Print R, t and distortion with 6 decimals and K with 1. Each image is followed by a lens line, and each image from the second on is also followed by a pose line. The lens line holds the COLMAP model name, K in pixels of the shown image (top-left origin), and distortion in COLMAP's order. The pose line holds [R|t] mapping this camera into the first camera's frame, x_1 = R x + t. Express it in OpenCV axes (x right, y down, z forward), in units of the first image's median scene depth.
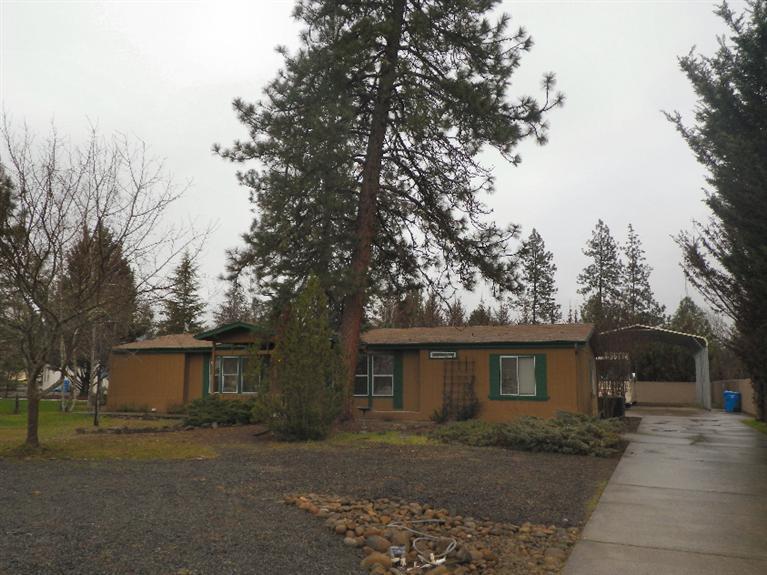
lens RADIAL K [[623.5, 0, 383.5], [0, 623.5, 287.5], [0, 0, 1]] dist [0.003984, 0.002689]
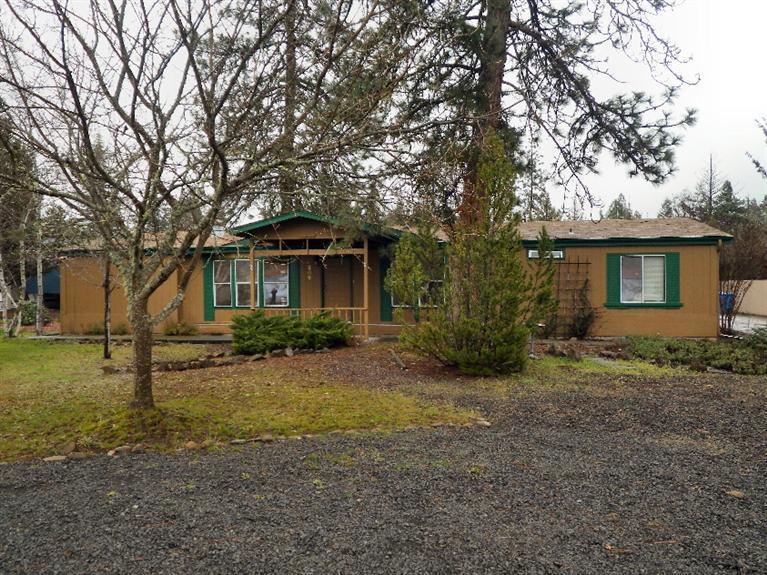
lens RADIAL K [[635.5, 0, 383.5], [0, 635.5, 287.5], [0, 0, 1]] dist [0.003419, 0.004697]
pose [[0.978744, -0.013925, 0.204611, -0.282078], [-0.016698, 0.988969, 0.147180, 0.034892], [-0.204403, -0.147468, 0.967715, 0.257389]]
